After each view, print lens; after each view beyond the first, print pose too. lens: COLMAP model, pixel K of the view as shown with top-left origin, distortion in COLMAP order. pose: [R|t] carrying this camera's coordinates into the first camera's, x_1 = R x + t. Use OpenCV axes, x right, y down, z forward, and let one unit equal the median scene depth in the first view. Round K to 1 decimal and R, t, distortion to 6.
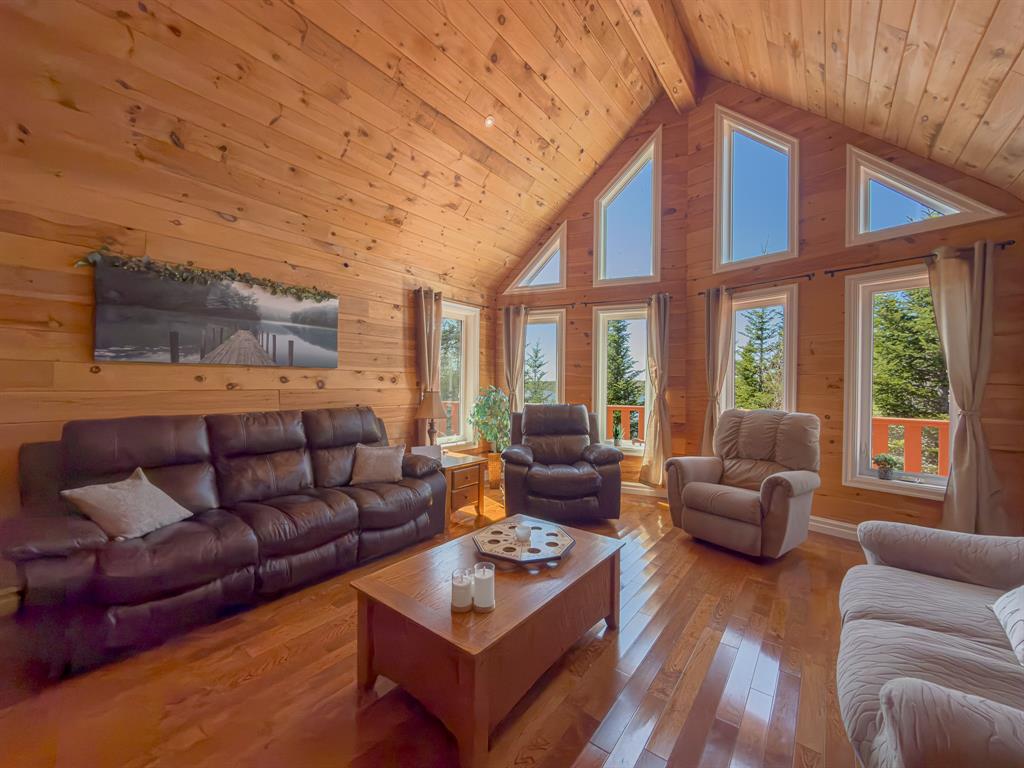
lens RADIAL K [[410.2, 0, 513.3], [0, 410.2, 384.7], [0, 0, 1]] dist [0.000934, -0.000514]
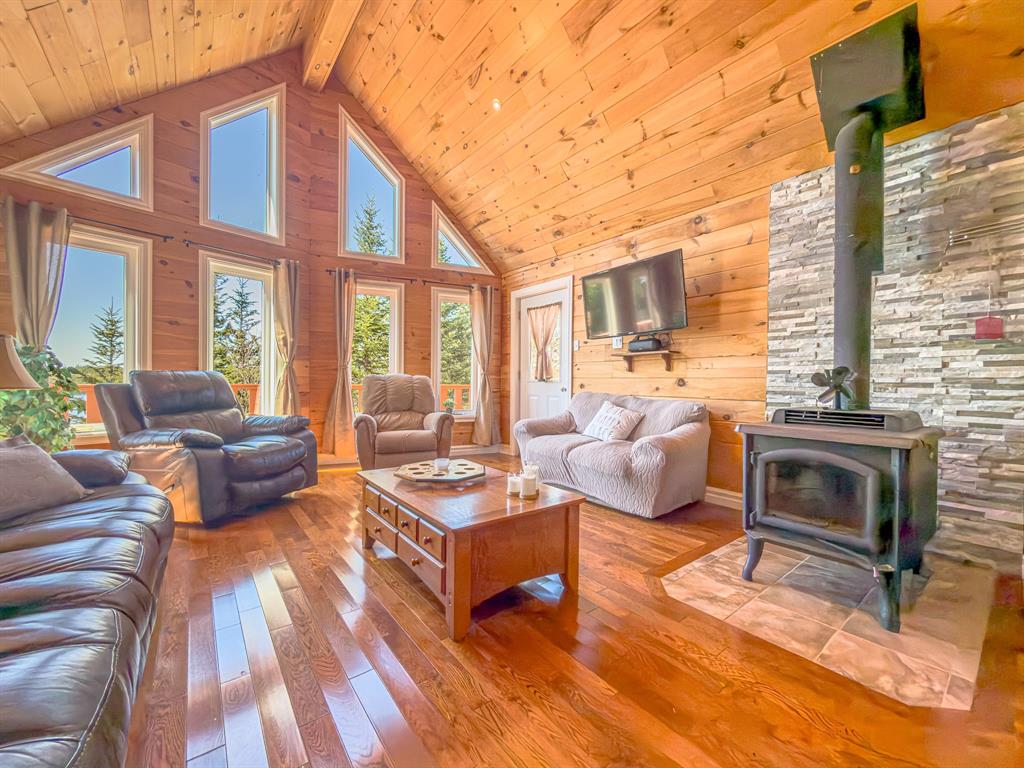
lens RADIAL K [[410.2, 0, 513.4], [0, 410.2, 383.0], [0, 0, 1]] dist [0.000934, -0.000514]
pose [[0.247387, -0.010049, 0.968865, -0.473571], [-0.003478, 0.999931, 0.011259, 0.060083], [-0.968911, -0.006155, 0.247334, 0.256048]]
